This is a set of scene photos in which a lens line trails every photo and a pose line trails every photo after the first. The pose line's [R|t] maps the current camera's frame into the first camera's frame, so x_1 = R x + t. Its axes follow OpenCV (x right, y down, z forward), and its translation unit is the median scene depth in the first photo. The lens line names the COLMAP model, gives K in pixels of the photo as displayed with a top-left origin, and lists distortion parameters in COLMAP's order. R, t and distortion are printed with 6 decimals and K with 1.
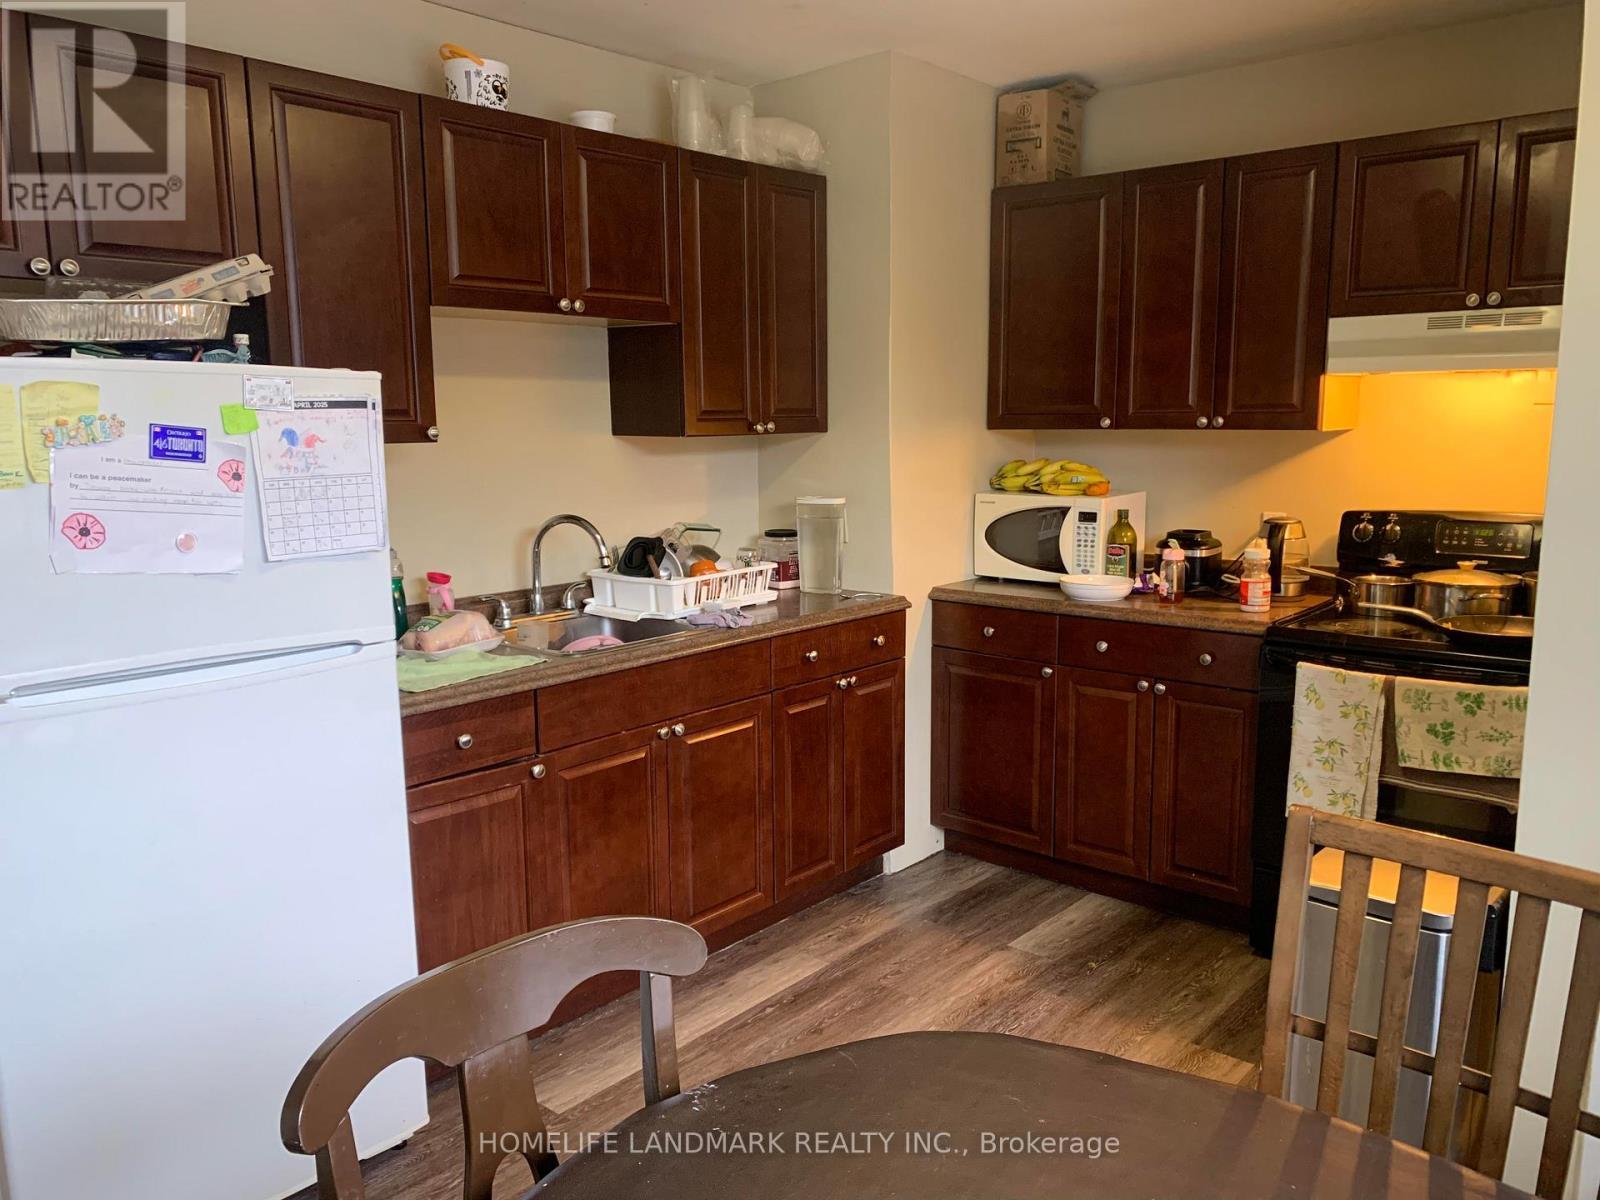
lens RADIAL K [[1227.6, 0, 811.1], [0, 1227.6, 613.2], [0, 0, 1]] dist [0.051904, -0.058654]
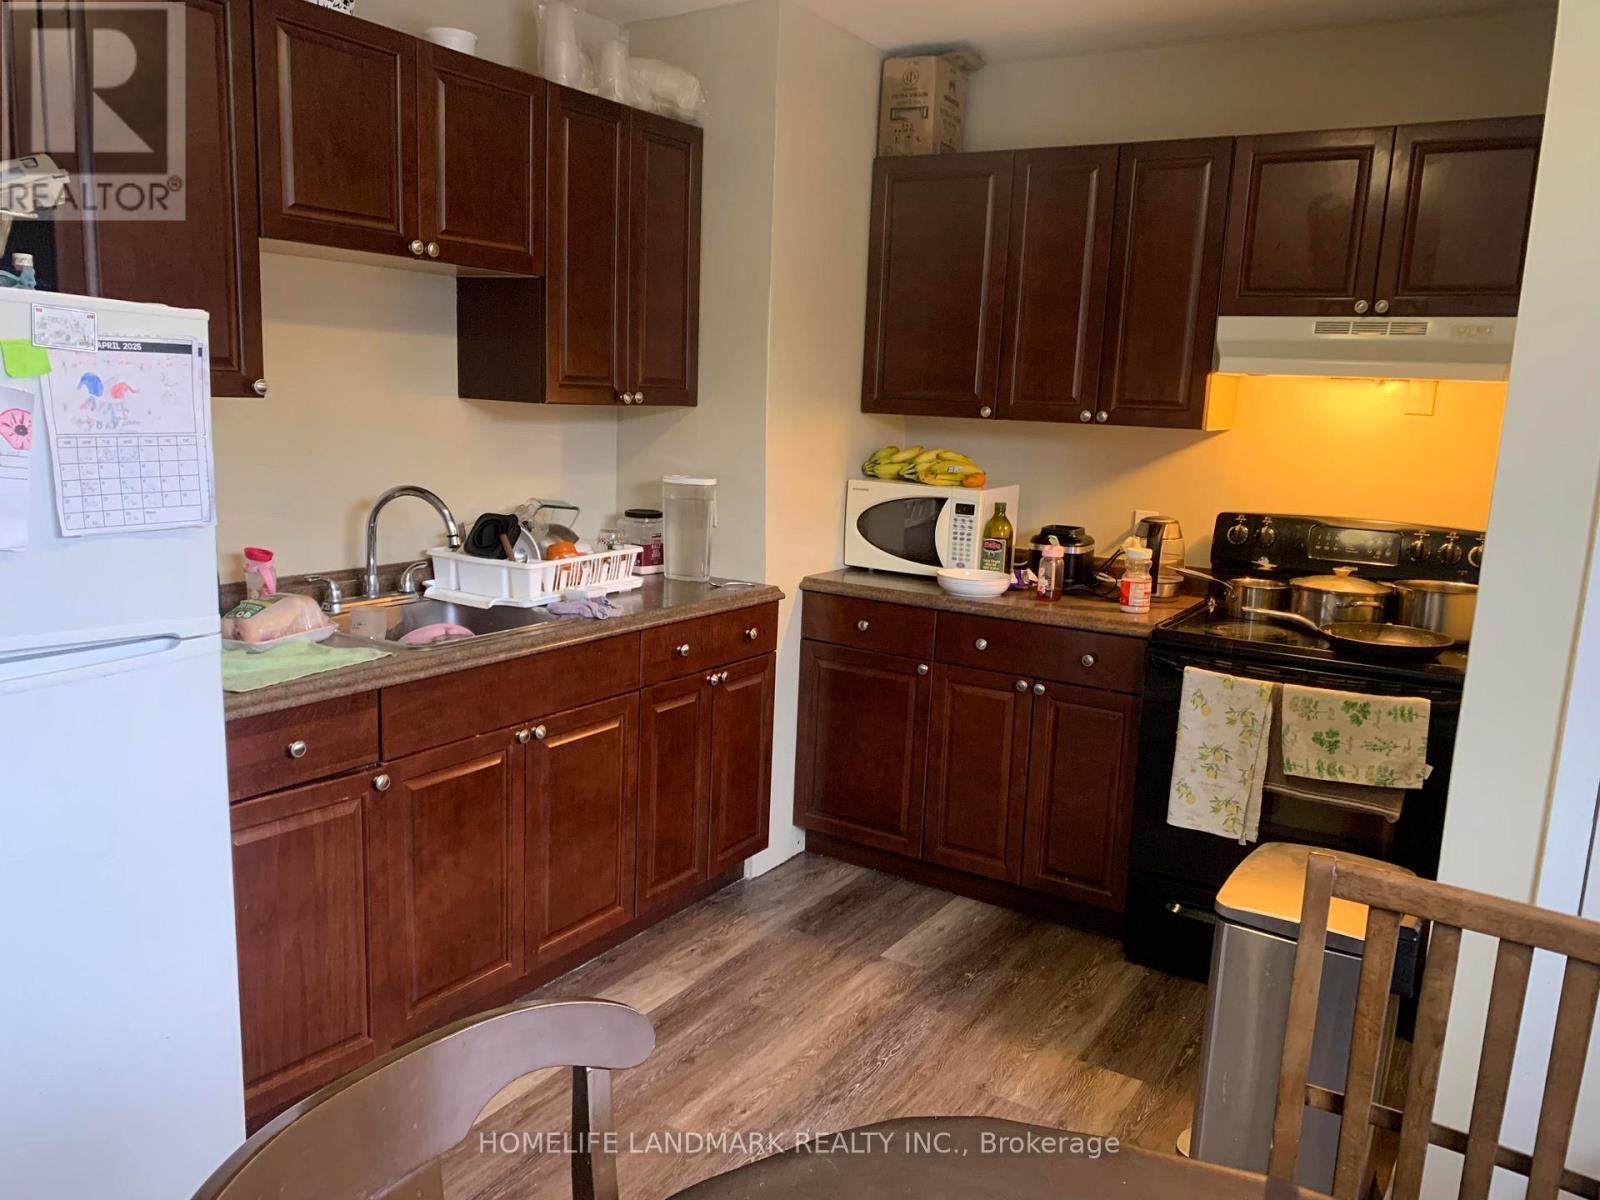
lens RADIAL K [[1227.6, 0, 810.2], [0, 1227.6, 616.5], [0, 0, 1]] dist [0.051904, -0.058654]
pose [[0.987351, 0.021859, 0.157035, -0.052622], [-0.025364, 0.999471, 0.020349, -0.011951], [-0.156507, -0.024075, 0.987383, 0.077371]]
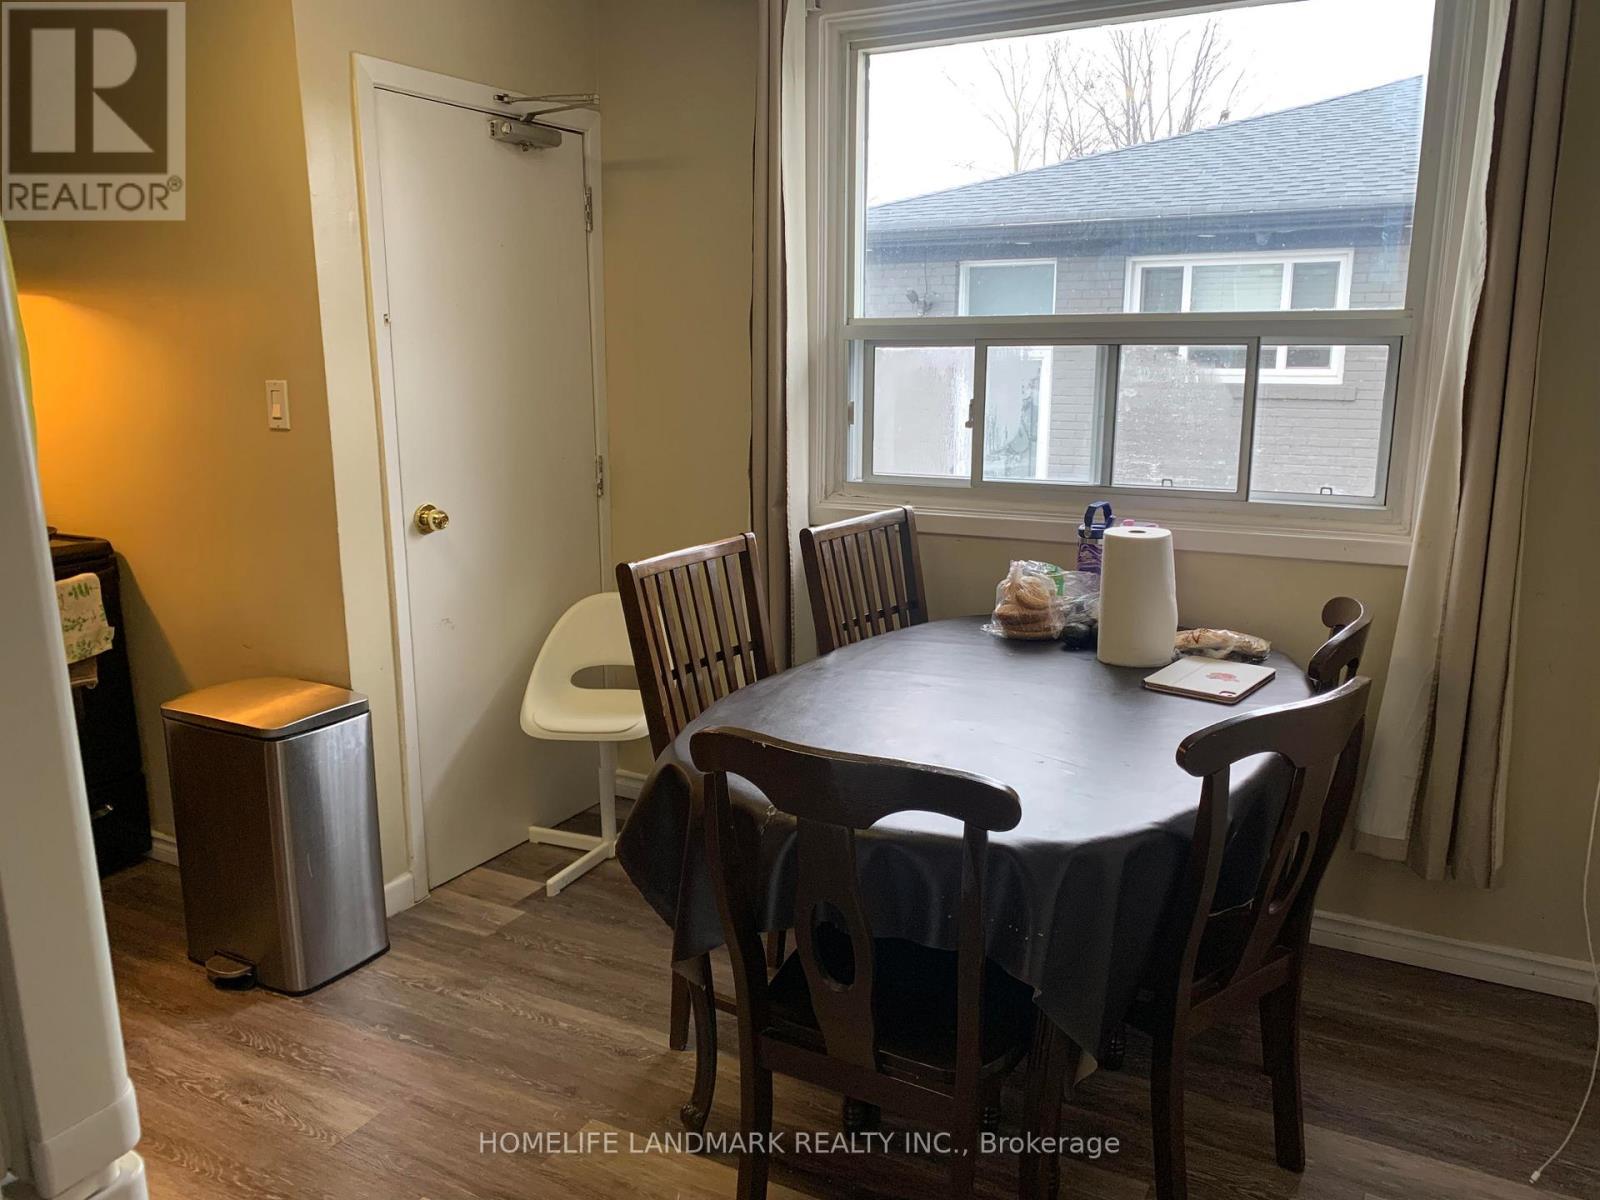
lens RADIAL K [[1227.6, 0, 784.4], [0, 1227.6, 596.7], [0, 0, 1]] dist [0.051904, -0.058654]
pose [[-0.194103, -0.186678, 0.963055, -0.552440], [0.168783, 0.960731, 0.220245, -0.053905], [-0.966352, 0.205297, -0.154973, 0.479042]]
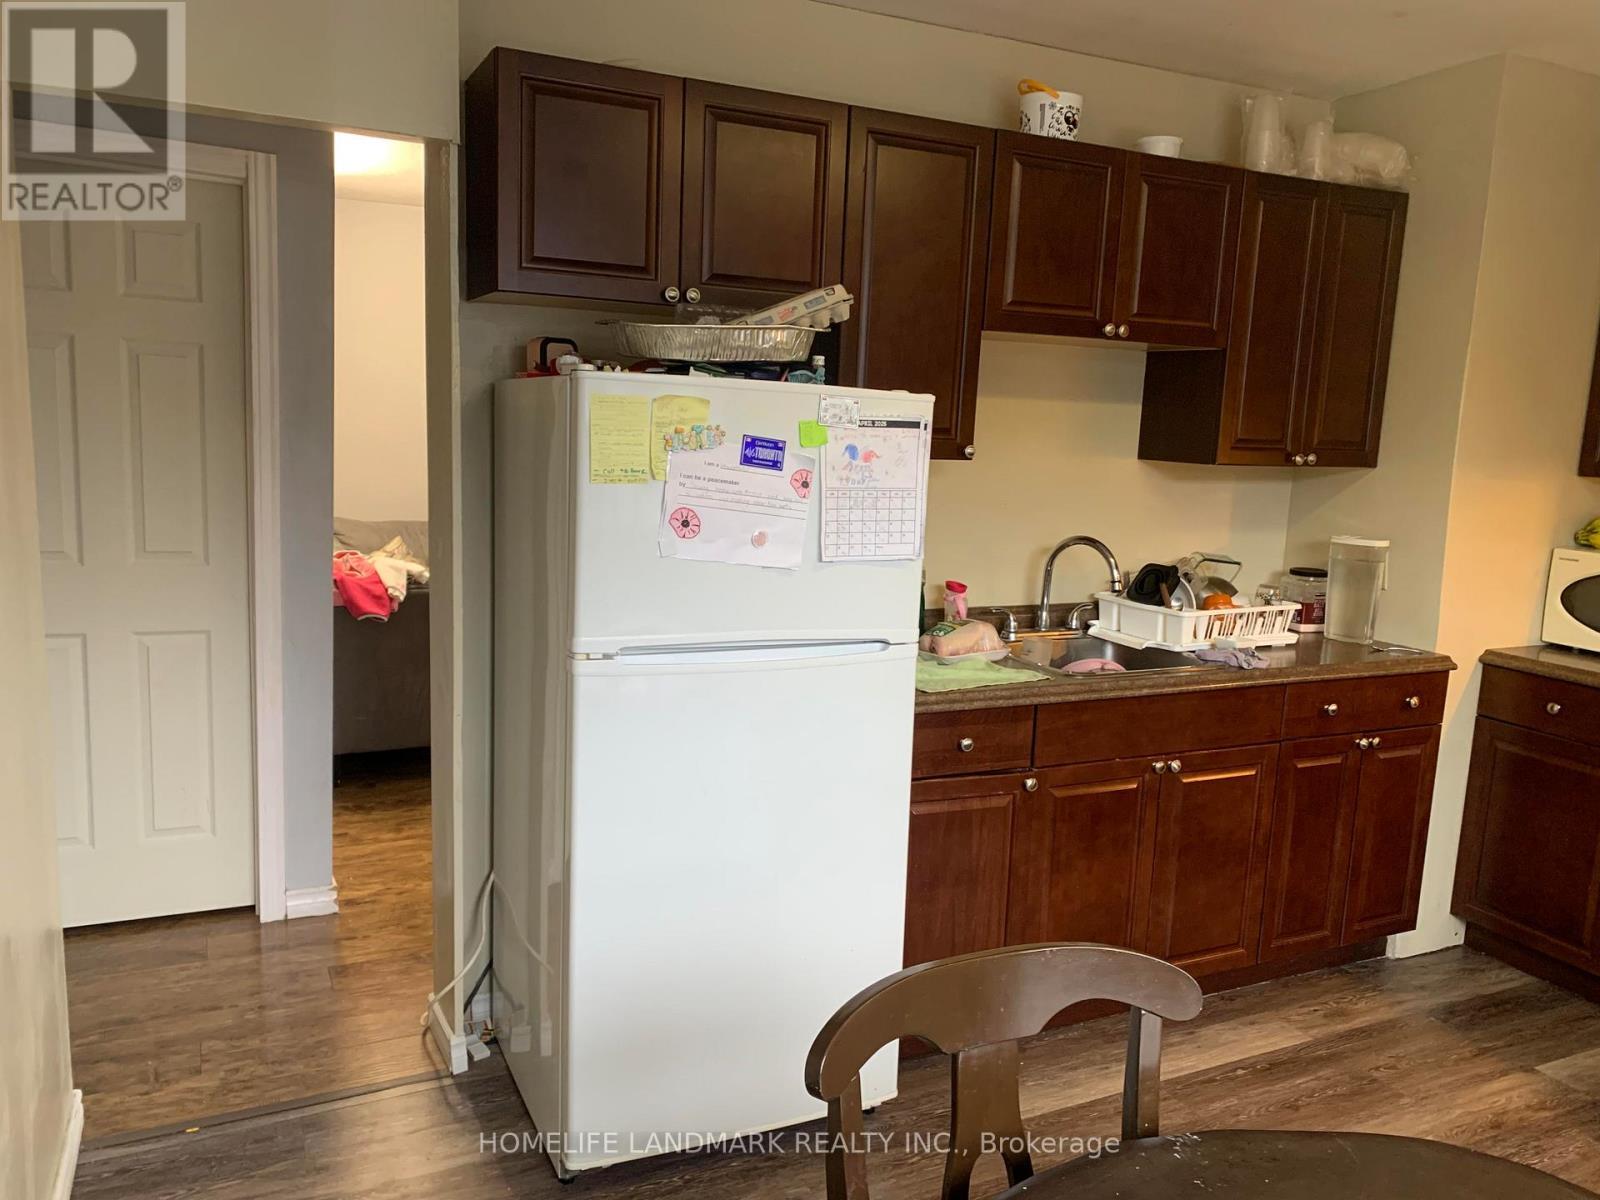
lens RADIAL K [[1227.6, 0, 808.0], [0, 1227.6, 618.0], [0, 0, 1]] dist [0.051904, -0.058654]
pose [[0.917840, 0.110428, -0.381282, -0.013567], [-0.112162, 0.993531, 0.017749, -0.005809], [0.380775, 0.026475, 0.924289, -0.019343]]
